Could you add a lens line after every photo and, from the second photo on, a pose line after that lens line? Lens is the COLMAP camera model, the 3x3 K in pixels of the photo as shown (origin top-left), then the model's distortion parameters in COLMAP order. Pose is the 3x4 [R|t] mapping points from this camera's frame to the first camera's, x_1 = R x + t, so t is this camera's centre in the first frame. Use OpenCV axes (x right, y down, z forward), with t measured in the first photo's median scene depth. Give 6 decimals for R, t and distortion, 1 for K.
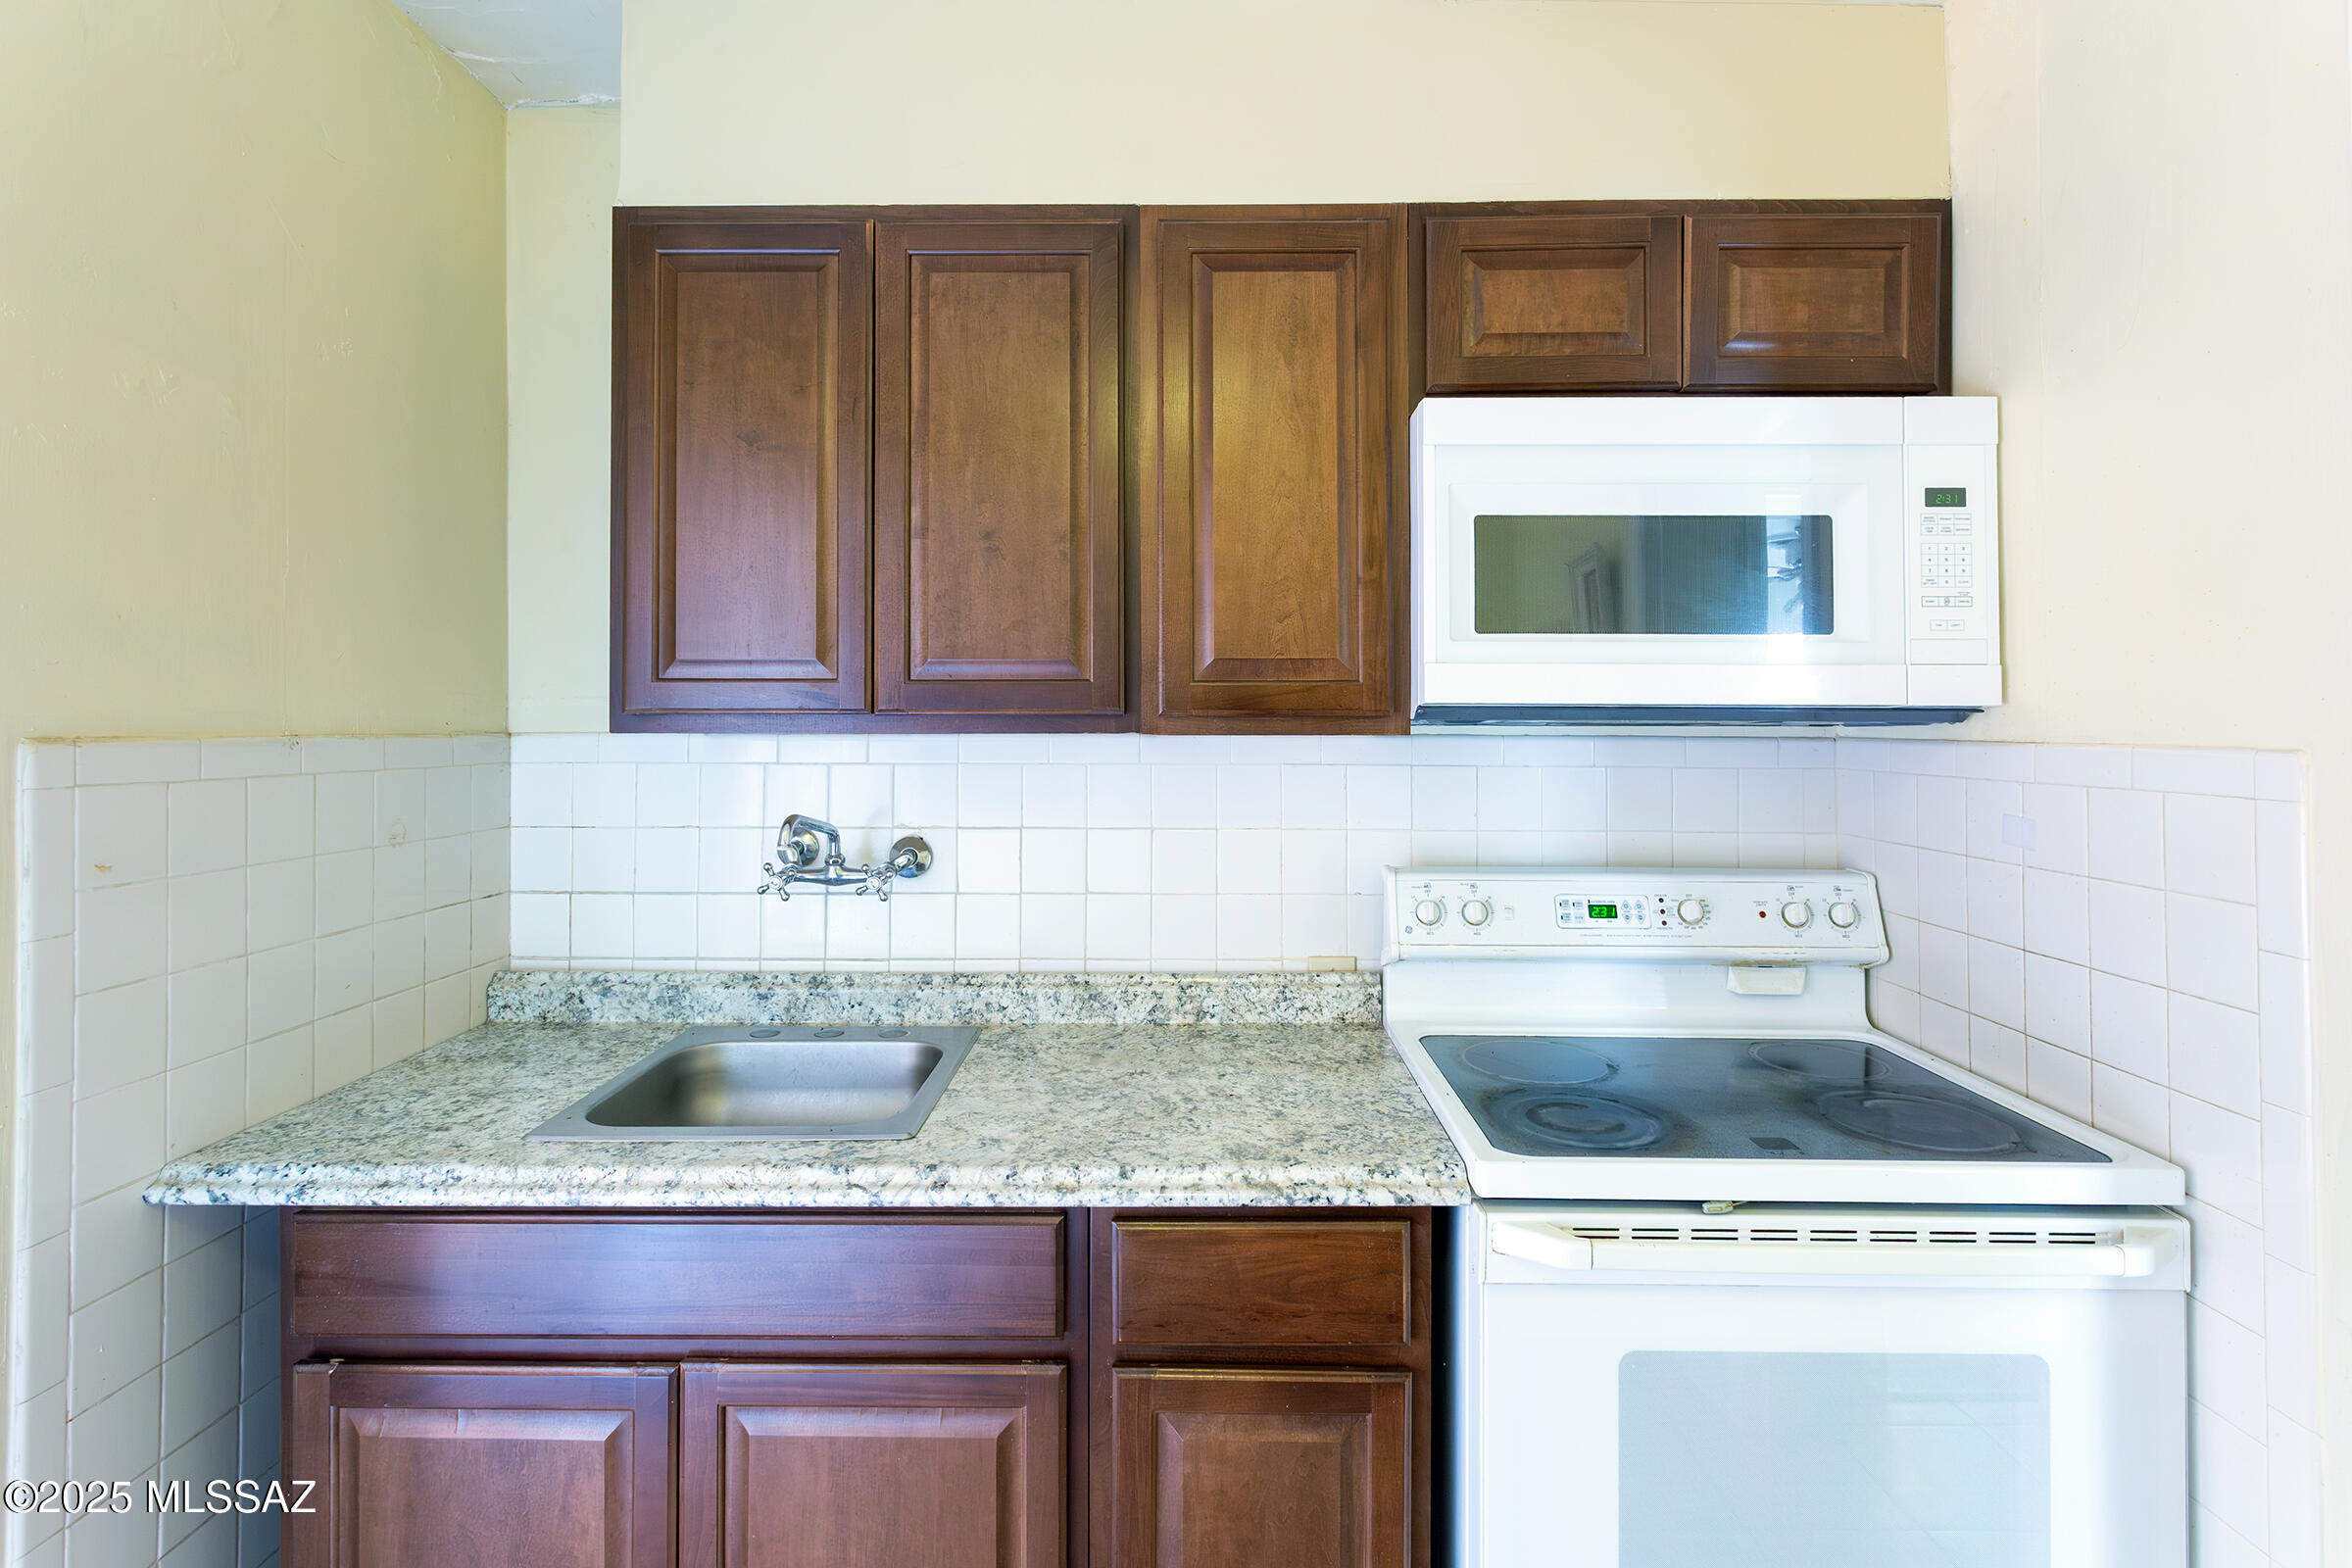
lens RADIAL K [[1170.4, 0, 1181.6], [0, 1170.4, 703.3], [0, 0, 1]] dist [0.000209, 0.000969]
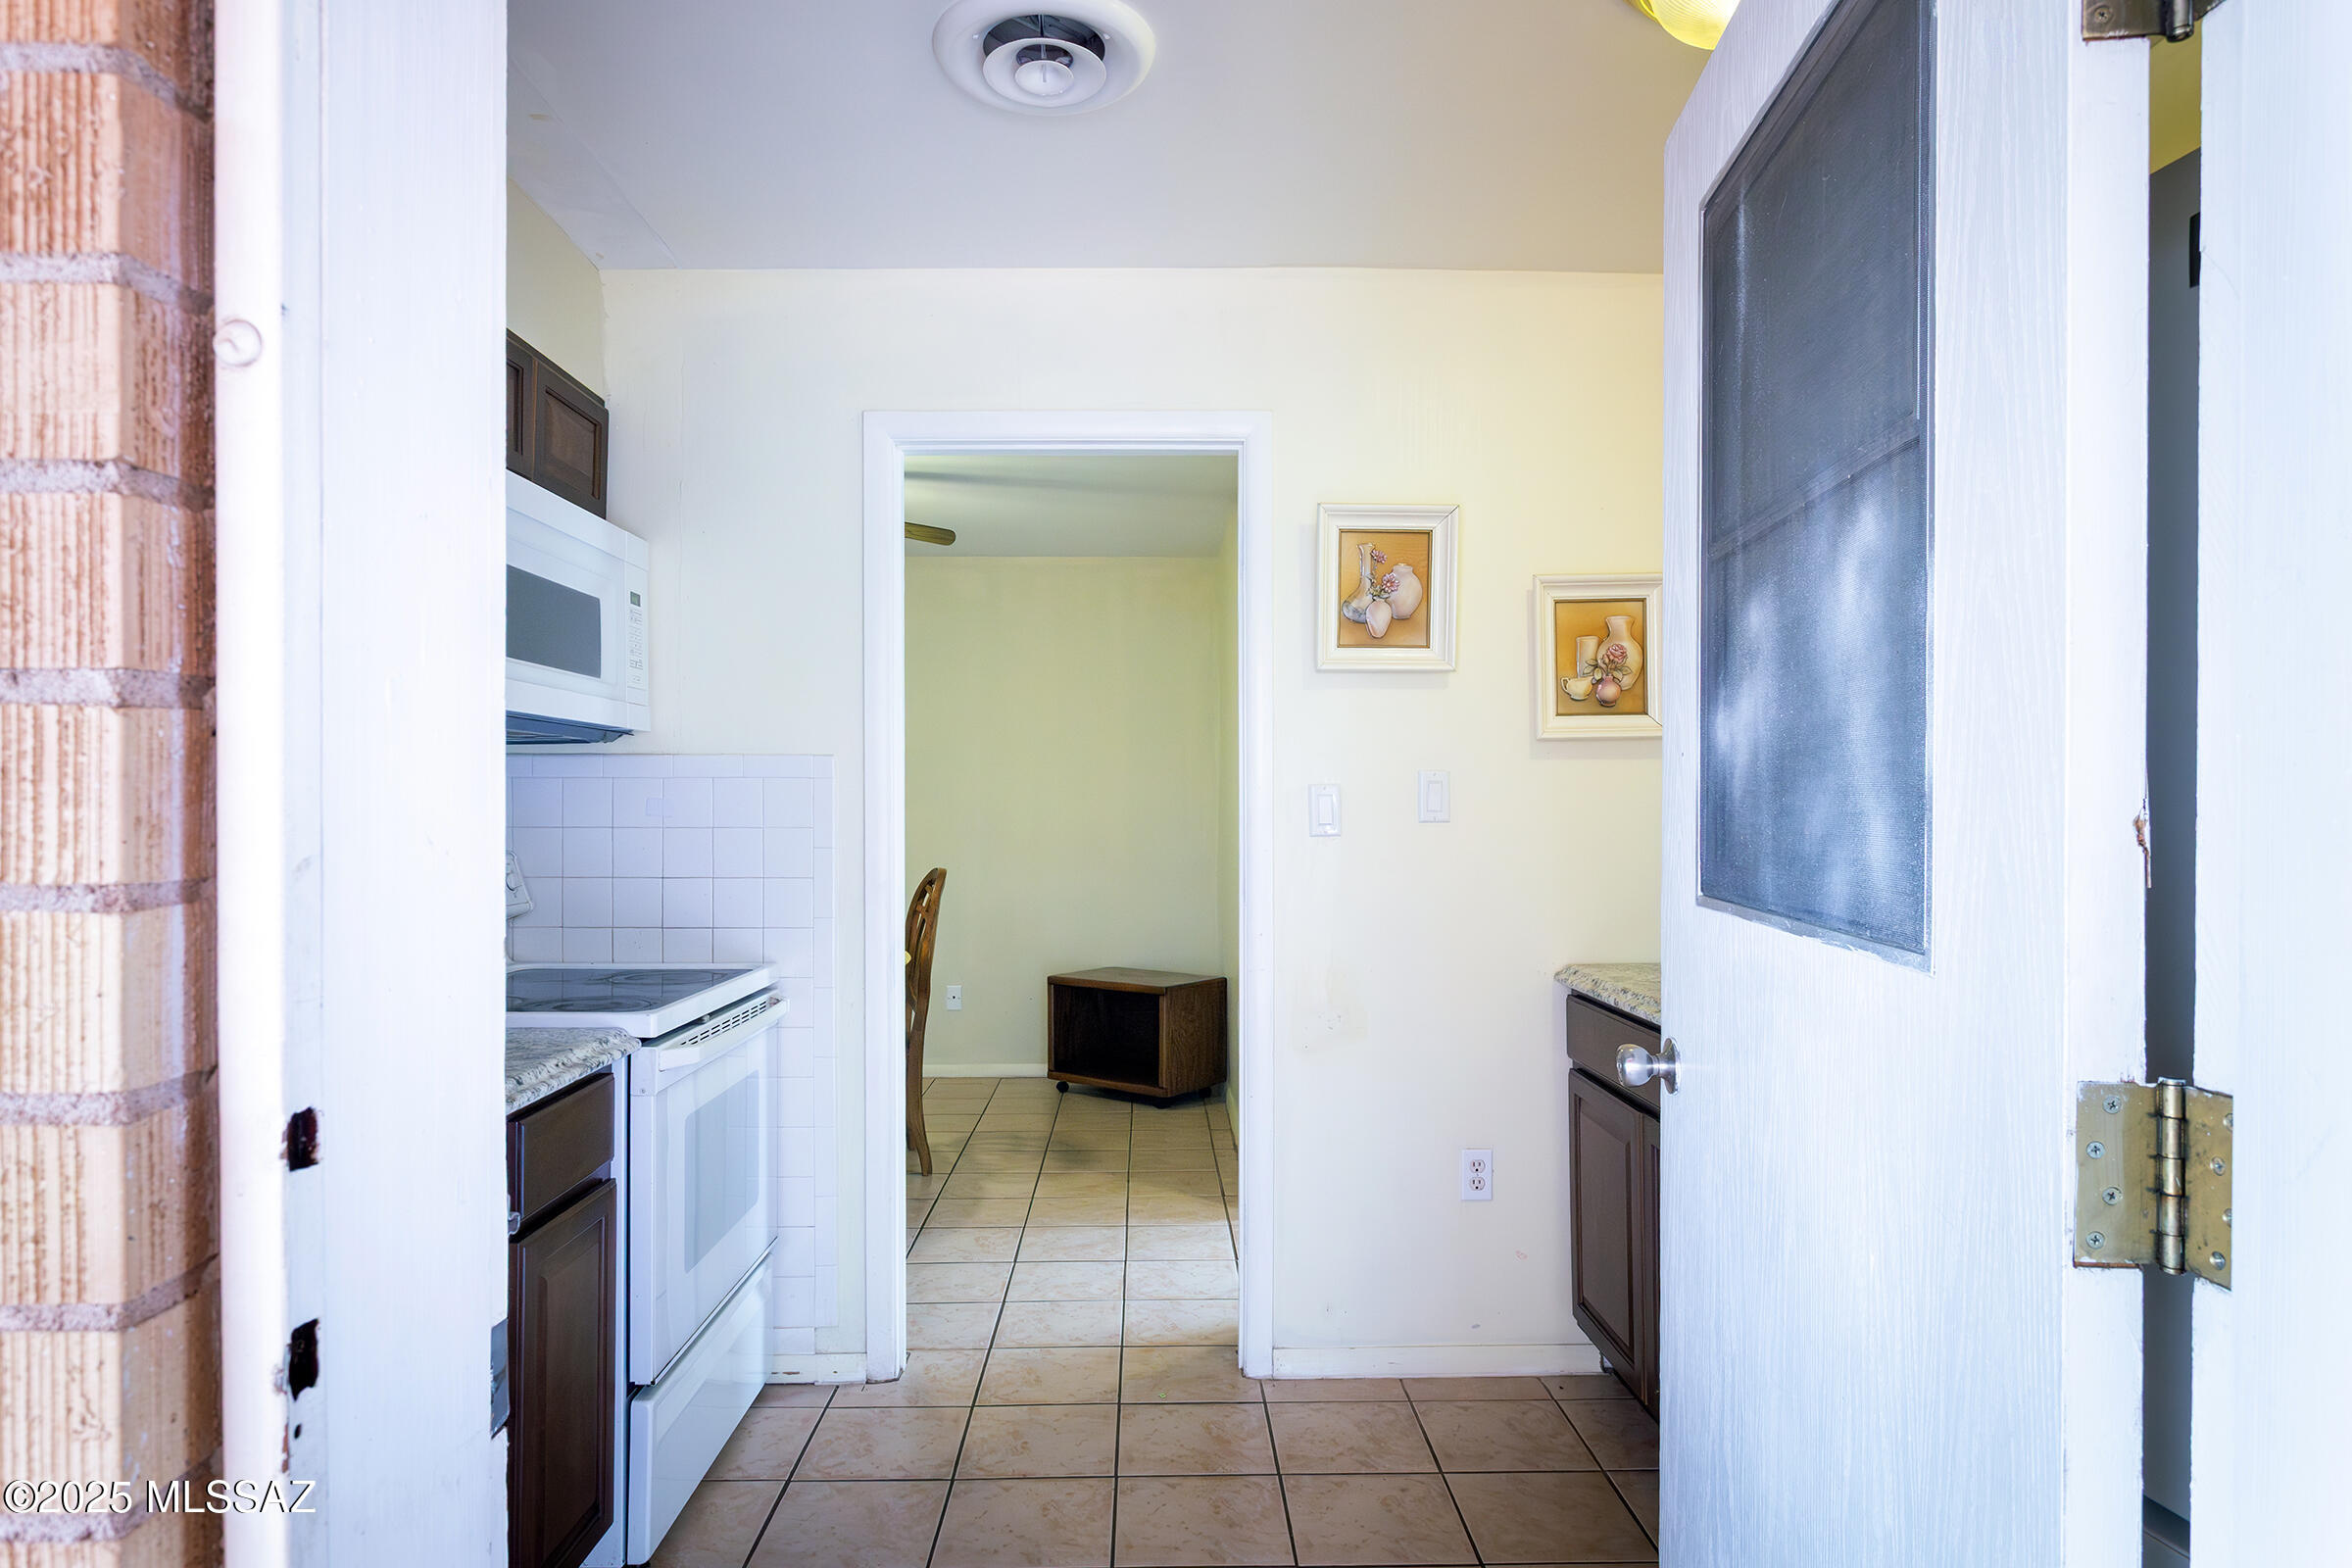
lens RADIAL K [[1369.1, 0, 1176.3], [0, 1369.1, 806.9], [0, 0, 1]] dist [-0.003223, 0.000096]
pose [[-0.026503, -0.004152, 0.999640, -1.051231], [-0.015179, 0.999878, 0.003751, 0.076257], [-0.999533, -0.015074, -0.026563, 0.265679]]
